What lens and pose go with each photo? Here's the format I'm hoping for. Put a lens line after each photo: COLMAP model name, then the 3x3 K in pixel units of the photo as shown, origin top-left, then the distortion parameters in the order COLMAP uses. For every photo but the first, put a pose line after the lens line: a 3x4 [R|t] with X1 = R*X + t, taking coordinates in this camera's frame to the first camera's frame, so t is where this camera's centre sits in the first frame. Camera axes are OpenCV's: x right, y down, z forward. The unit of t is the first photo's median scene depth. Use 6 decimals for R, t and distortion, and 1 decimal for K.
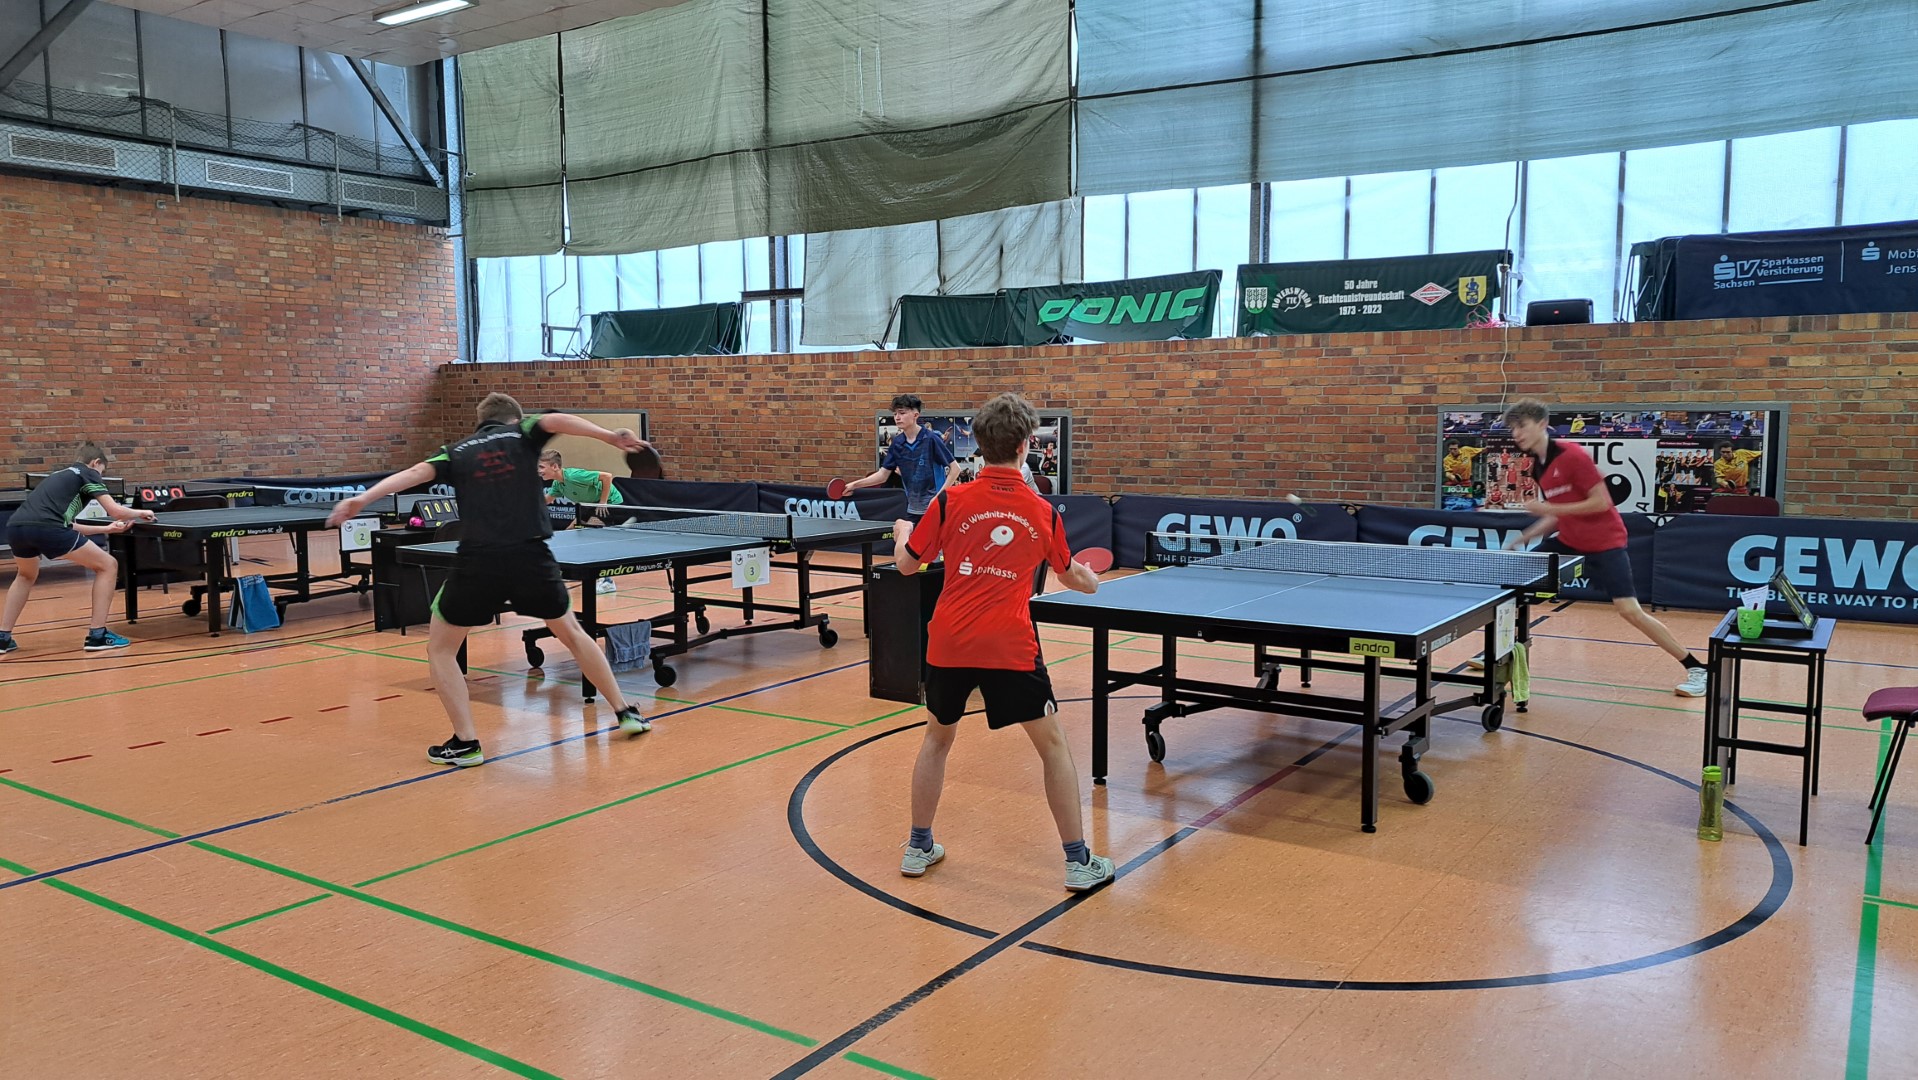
lens RADIAL K [[1372.4, 0, 959.0], [0, 1372.4, 540.0], [0, 0, 1]] dist [0.080692, -0.080409]
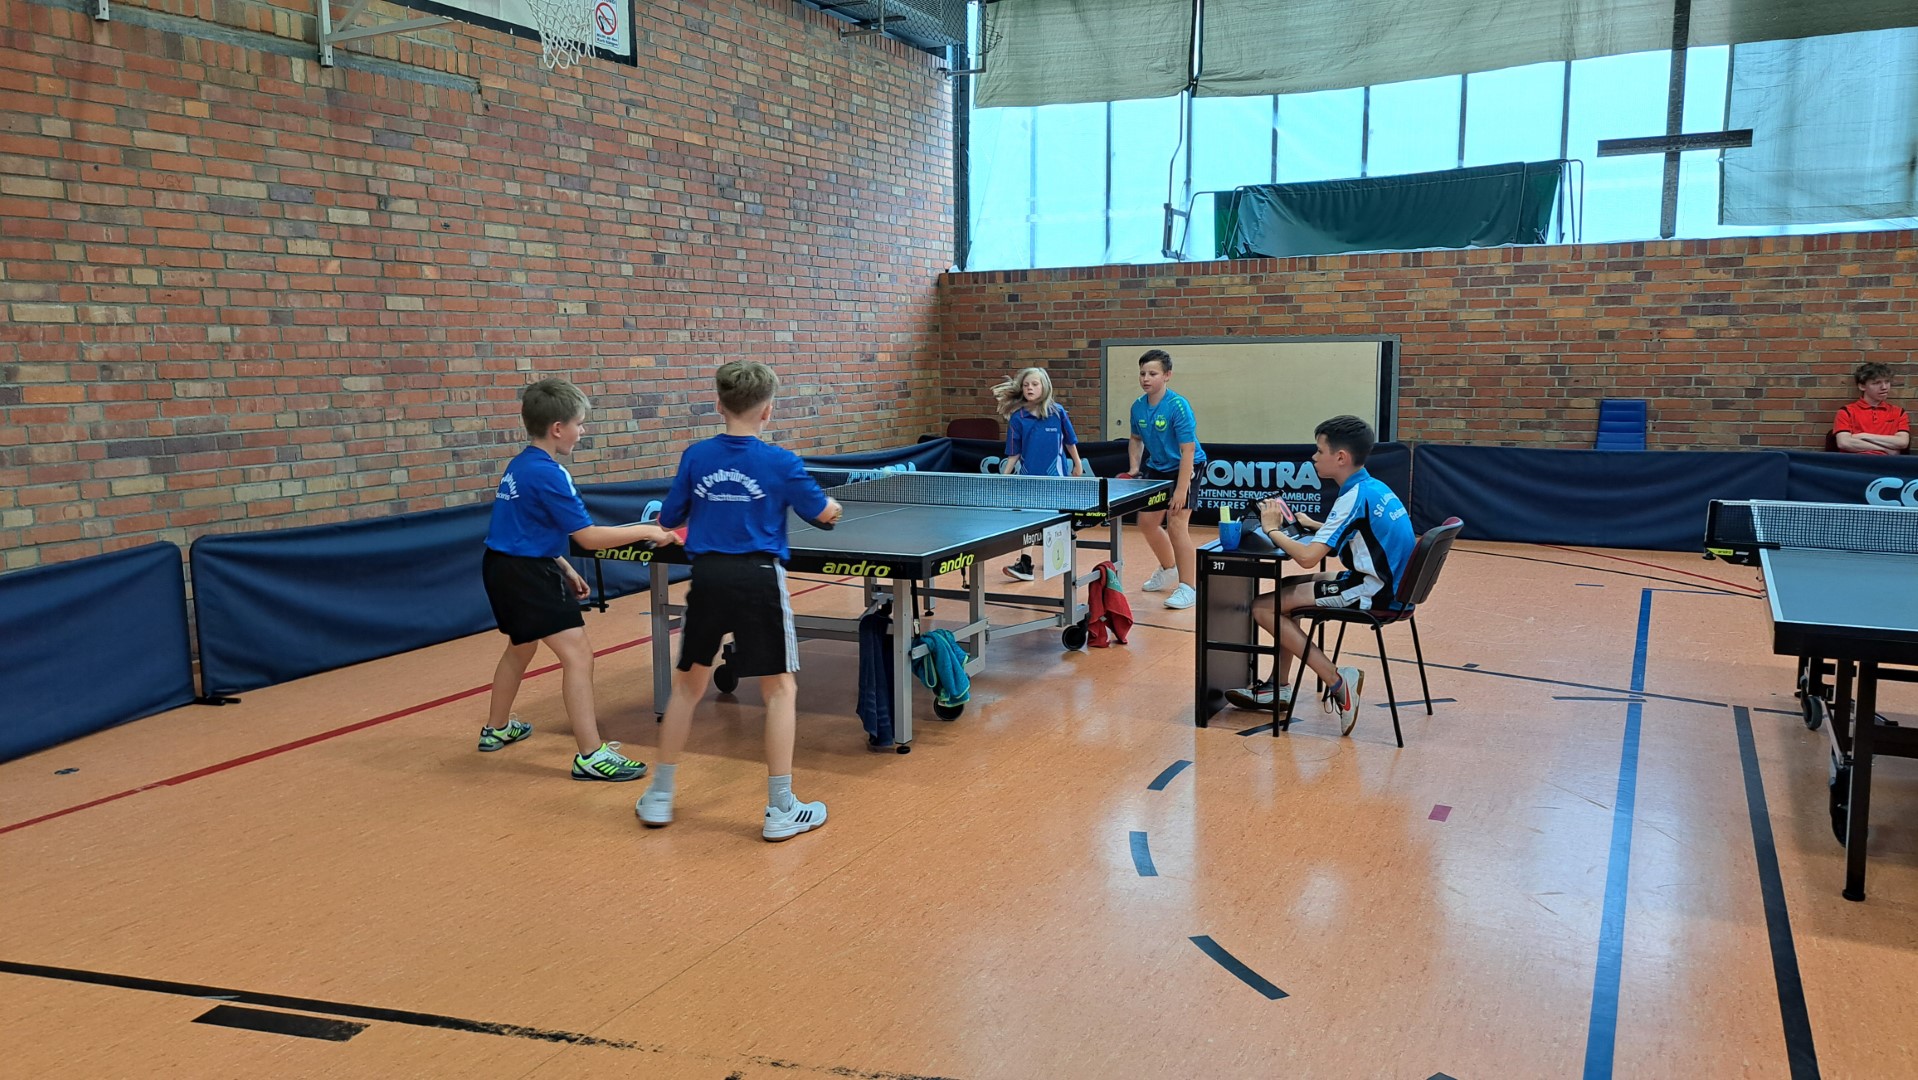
lens RADIAL K [[1372.4, 0, 959.0], [0, 1372.4, 540.0], [0, 0, 1]] dist [0.080692, -0.080409]
pose [[0.991220, -0.024141, 0.130002, -0.516788], [0.019010, 0.998996, 0.040569, -0.030659], [-0.130851, -0.037742, 0.990683, 0.399266]]
